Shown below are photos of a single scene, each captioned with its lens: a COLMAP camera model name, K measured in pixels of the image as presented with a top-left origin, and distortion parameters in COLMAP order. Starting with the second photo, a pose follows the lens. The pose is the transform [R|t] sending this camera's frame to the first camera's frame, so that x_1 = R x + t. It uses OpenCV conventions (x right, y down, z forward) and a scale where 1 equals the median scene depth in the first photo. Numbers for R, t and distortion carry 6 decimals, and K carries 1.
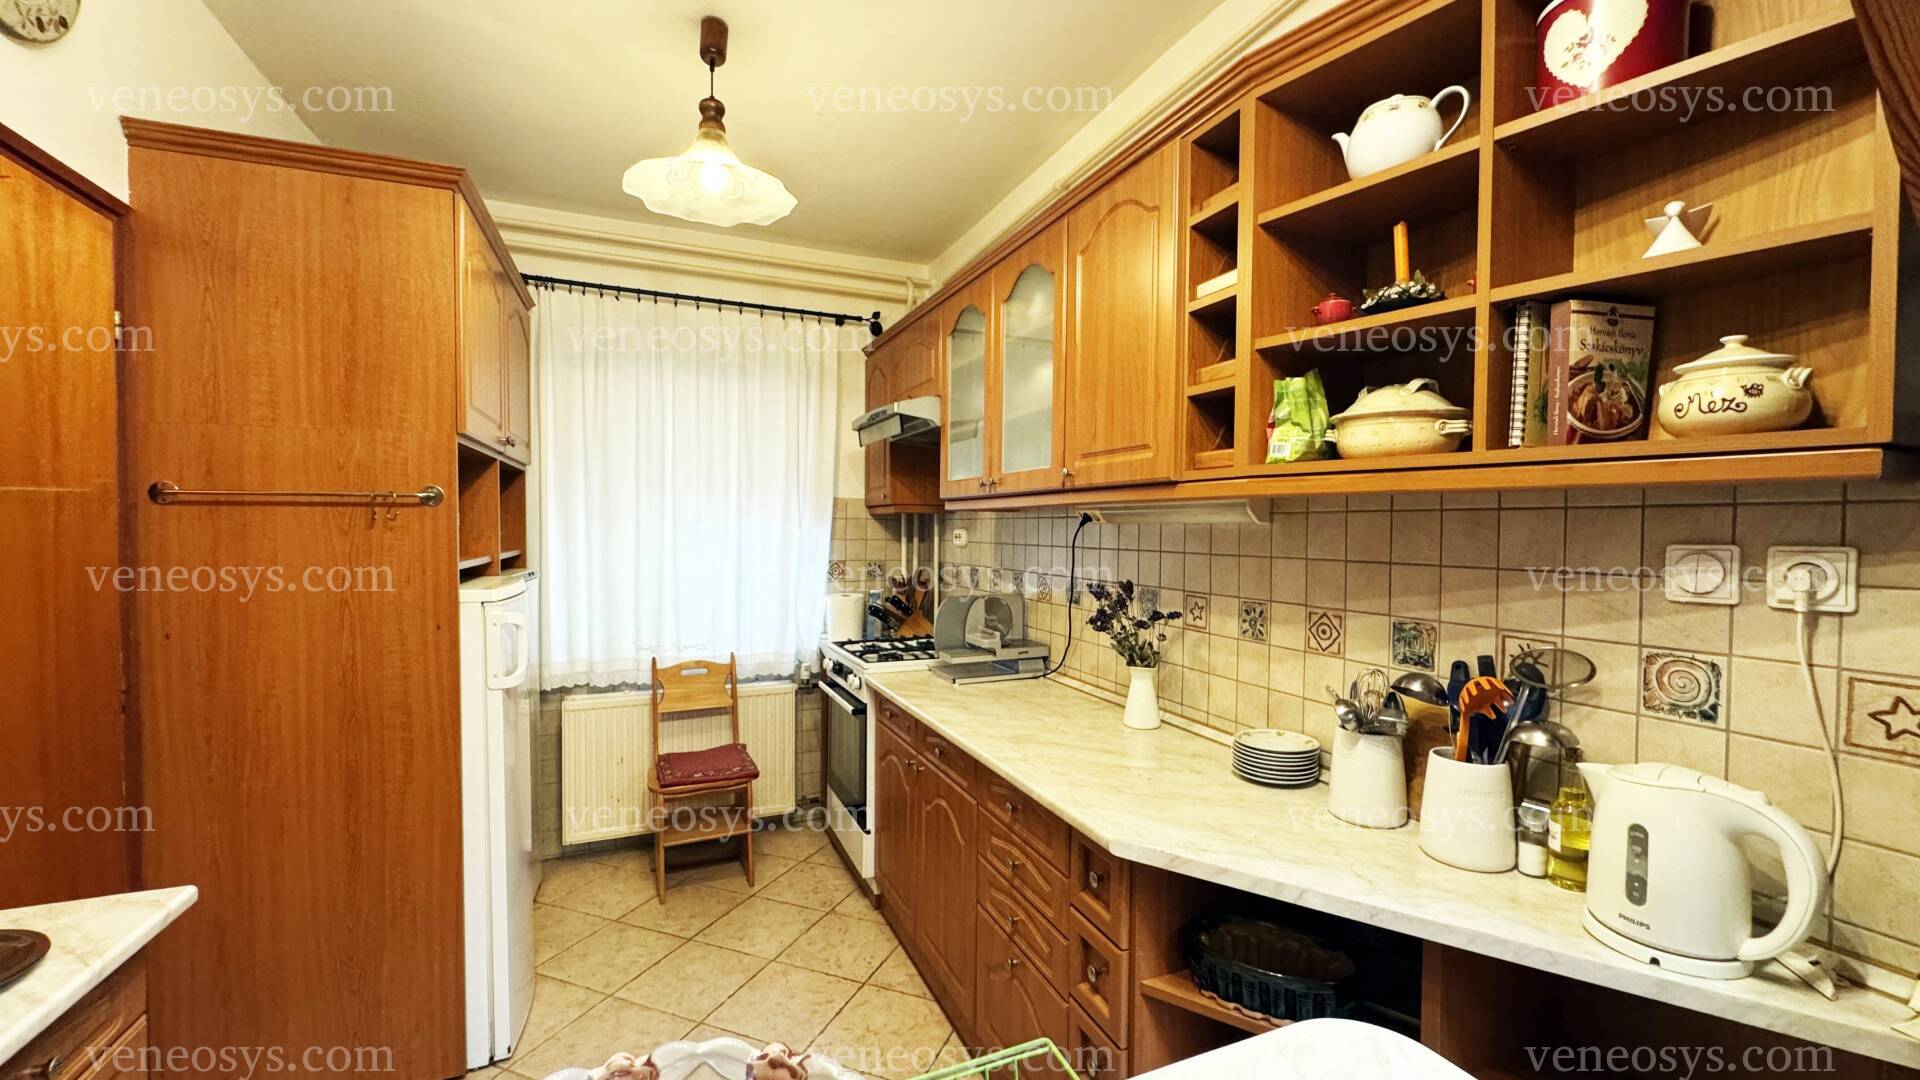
lens RADIAL K [[763.8, 0, 962.7], [0, 763.8, 541.1], [0, 0, 1]] dist [-0.003947, 0.000139]
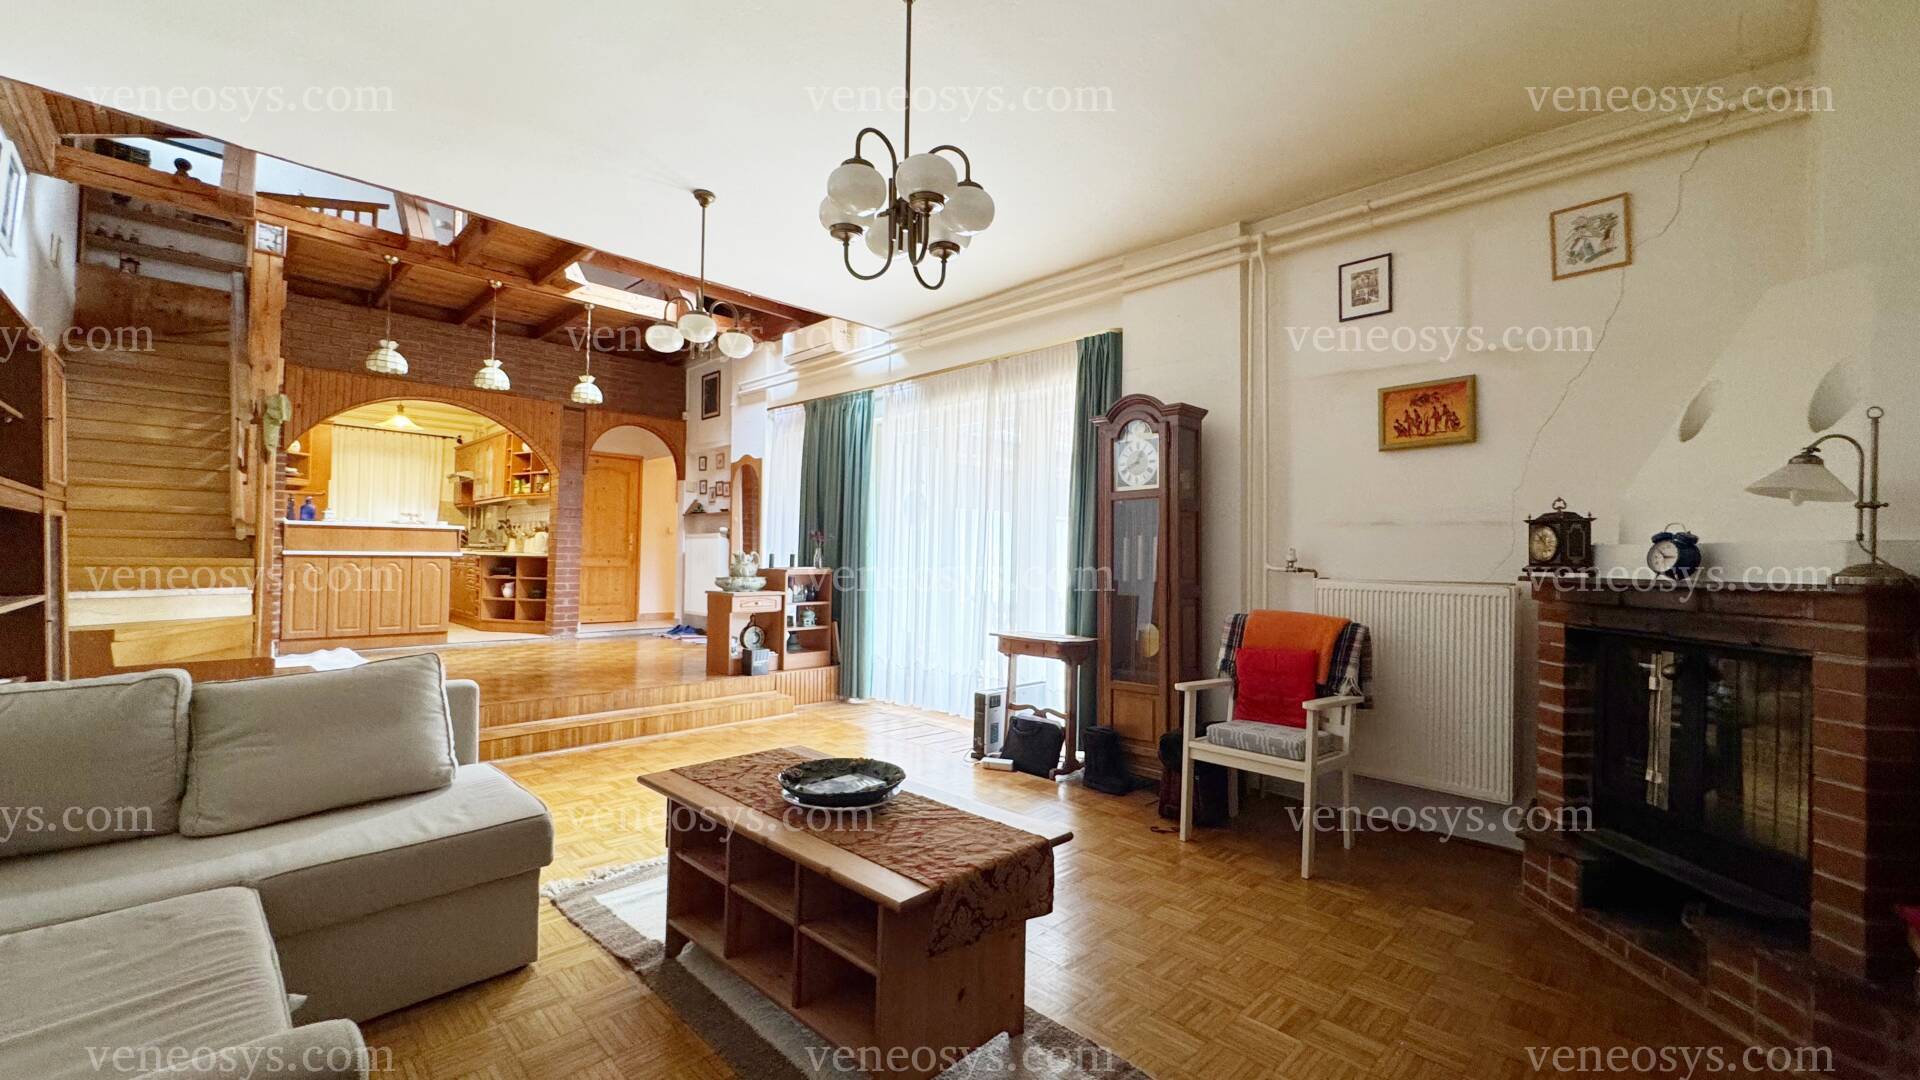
lens RADIAL K [[763.8, 0, 957.7], [0, 763.8, 542.8], [0, 0, 1]] dist [-0.003947, 0.000139]
pose [[0.926681, 0.018754, 0.375381, 1.161833], [-0.005627, 0.999335, -0.036034, 0.399095], [-0.375807, 0.031280, 0.926170, -4.893431]]
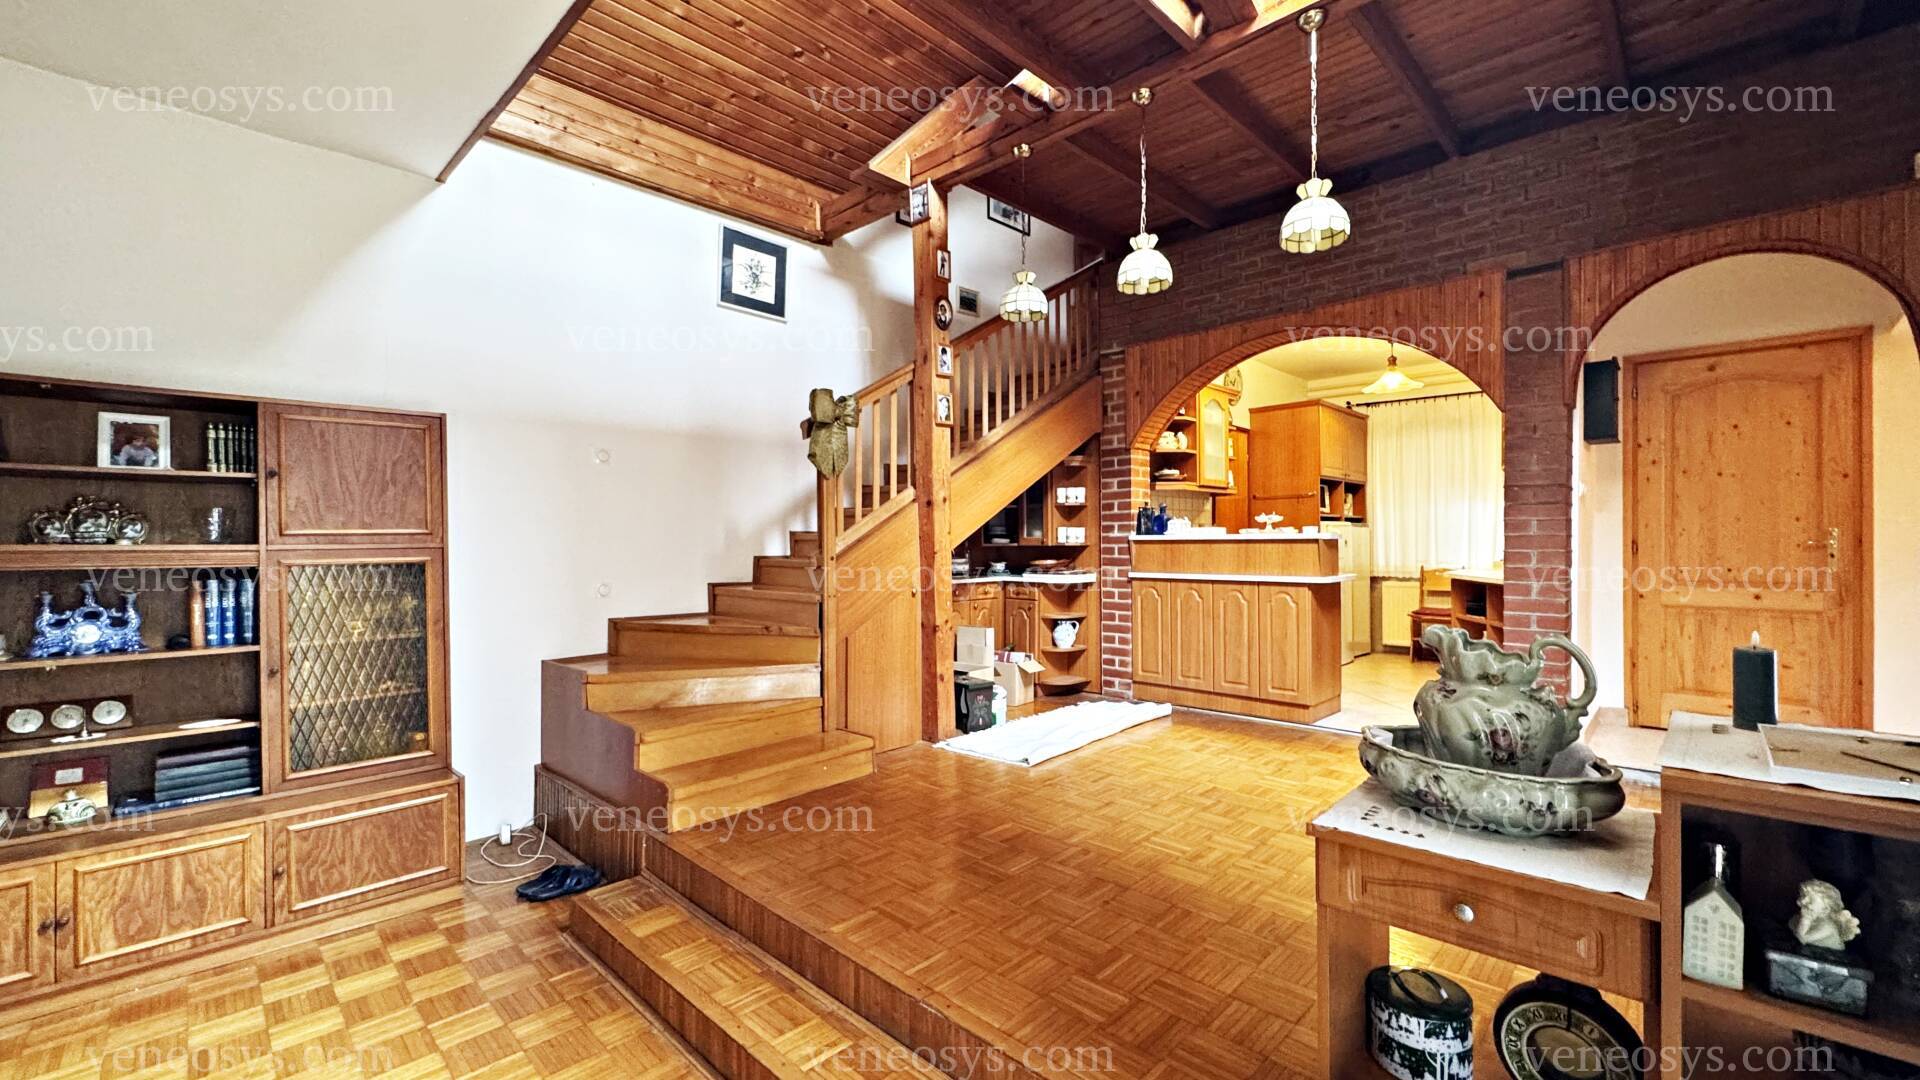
lens RADIAL K [[763.8, 0, 958.6], [0, 763.8, 537.7], [0, 0, 1]] dist [-0.003947, 0.000139]
pose [[0.382257, -0.009916, -0.924003, 2.090579], [-0.012419, 0.999797, -0.015867, 0.236382], [0.923972, 0.017541, 0.382057, -2.000273]]
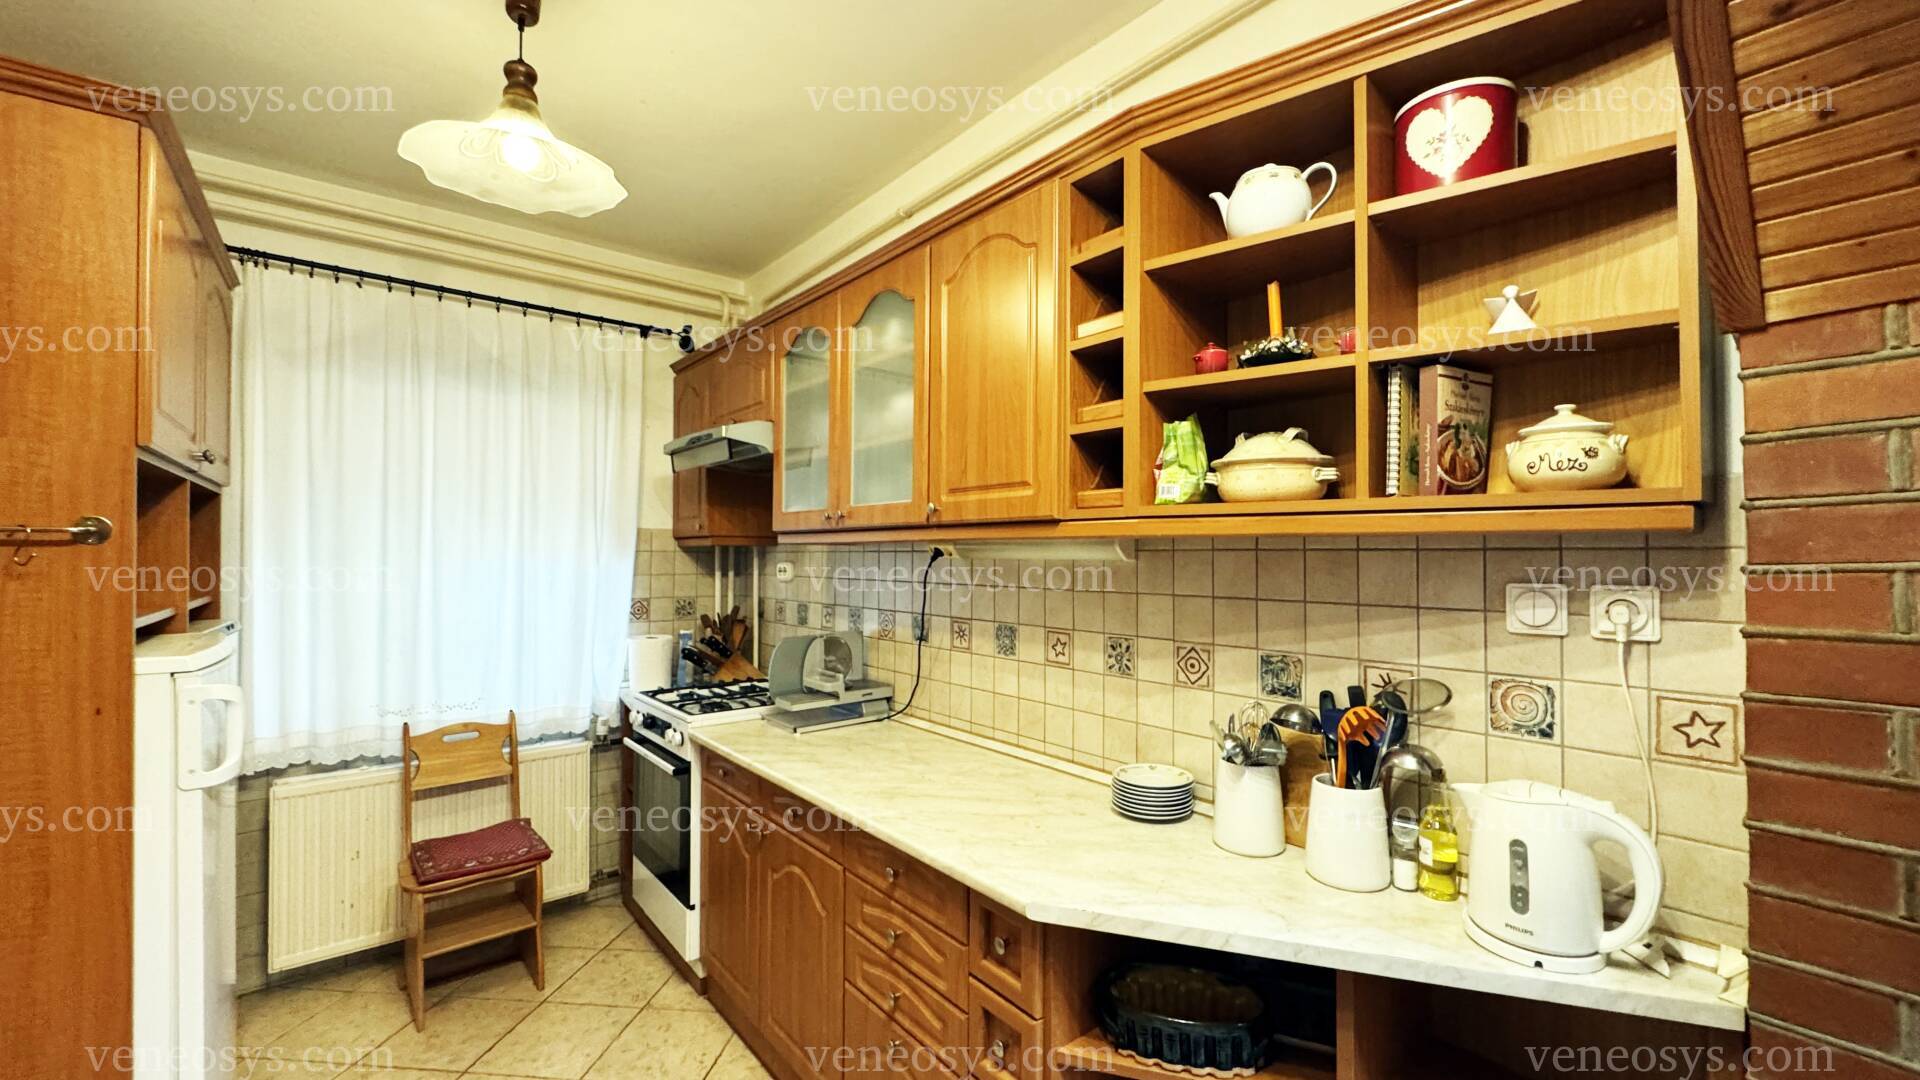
lens RADIAL K [[763.8, 0, 962.0], [0, 763.8, 541.4], [0, 0, 1]] dist [-0.003947, 0.000139]
pose [[0.960922, -0.001109, 0.276817, -0.107979], [0.010372, 0.999434, -0.032001, -0.018694], [-0.276625, 0.033621, 0.960390, 0.080694]]
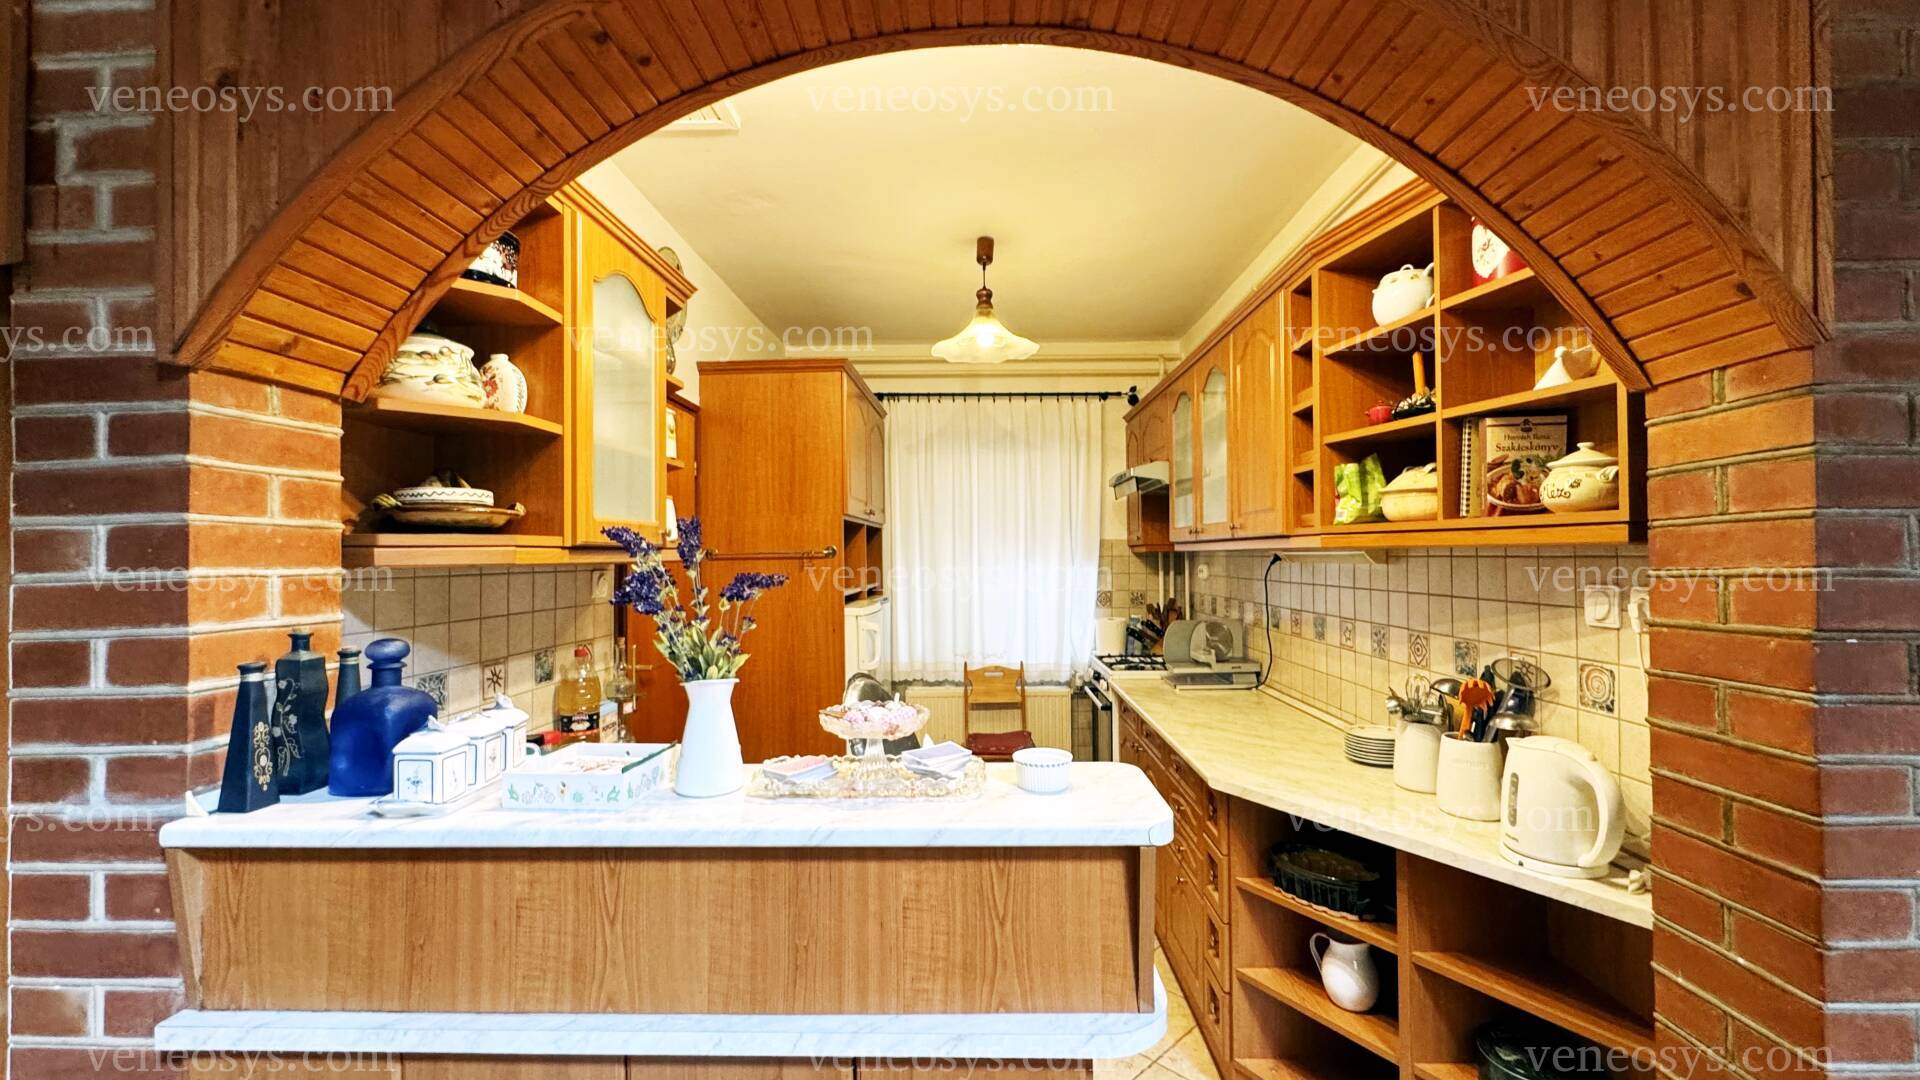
lens RADIAL K [[763.8, 0, 961.1], [0, 763.8, 541.6], [0, 0, 1]] dist [-0.003947, 0.000139]
pose [[0.909947, -0.022345, -0.414121, 0.292646], [0.007428, 0.999265, -0.037597, -0.018806], [0.414657, 0.031135, 0.909445, -0.459817]]
